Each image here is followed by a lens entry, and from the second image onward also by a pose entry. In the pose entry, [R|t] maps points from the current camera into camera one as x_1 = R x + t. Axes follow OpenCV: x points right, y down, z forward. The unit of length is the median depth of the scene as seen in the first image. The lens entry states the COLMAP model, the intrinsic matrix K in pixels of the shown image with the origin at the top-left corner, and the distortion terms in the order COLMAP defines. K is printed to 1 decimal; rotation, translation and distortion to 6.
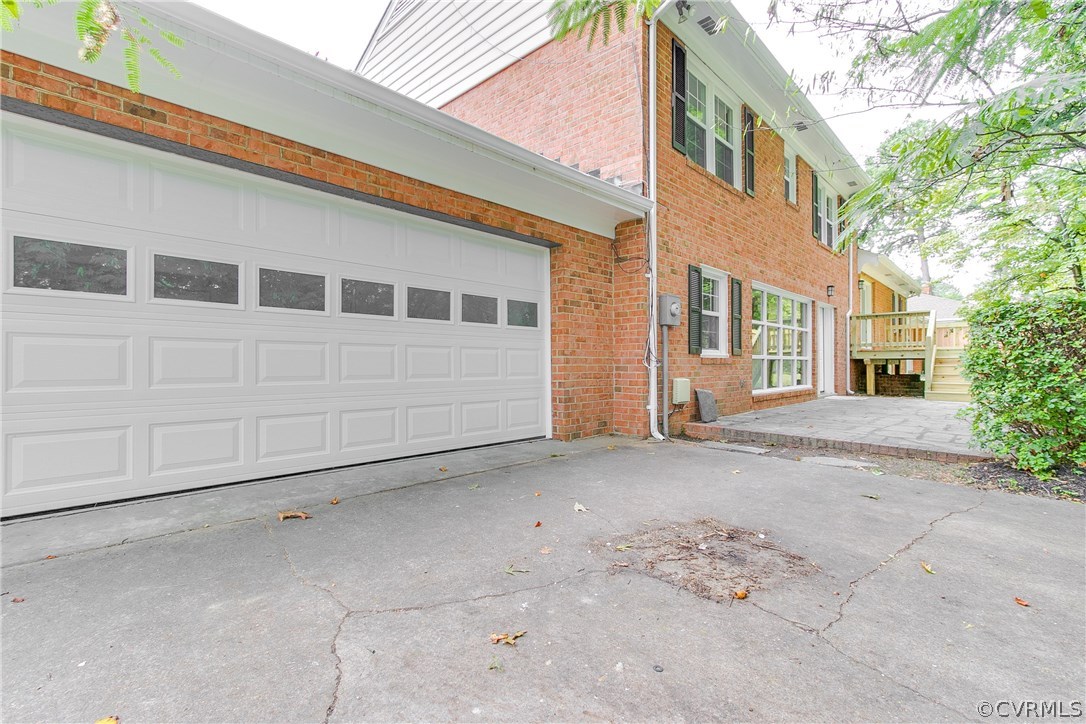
lens RADIAL K [[498.3, 0, 543.0], [0, 498.3, 362.0], [0, 0, 1]] dist [0.001040, 0.000359]
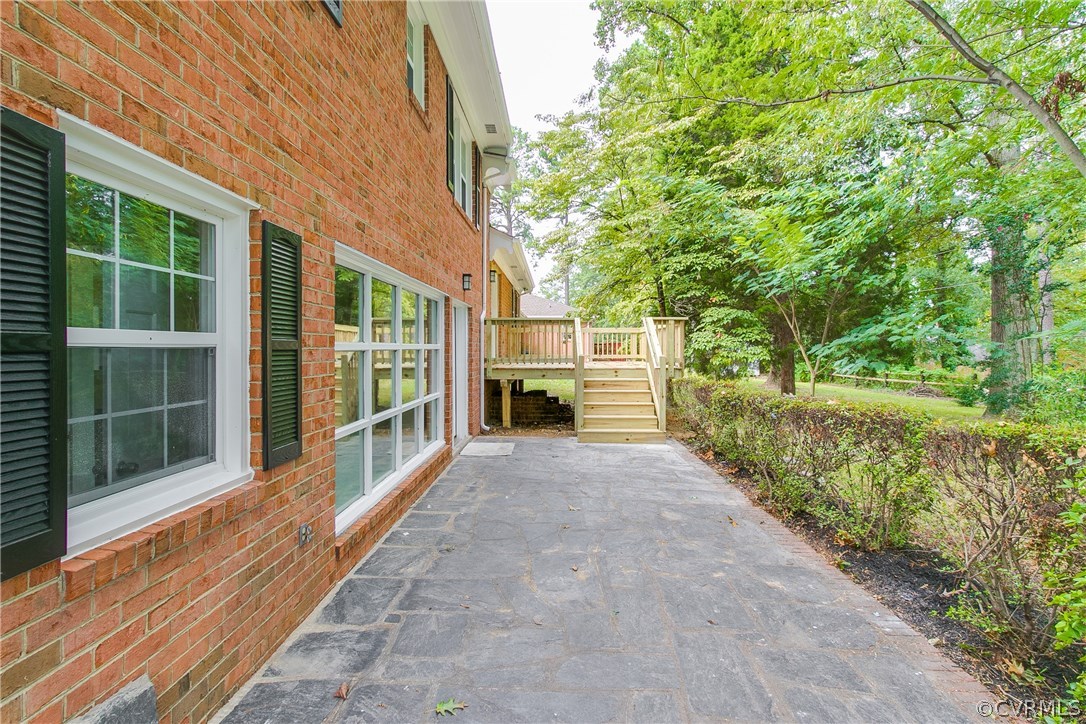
lens RADIAL K [[553.5, 0, 543.0], [0, 553.5, 362.0], [0, 0, 1]] dist [-0.002273, -0.000134]
pose [[0.751489, -0.007793, 0.659700, 0.193678], [-0.011149, 0.999637, 0.024509, -0.063125], [-0.659652, -0.025773, 0.751129, 0.429191]]
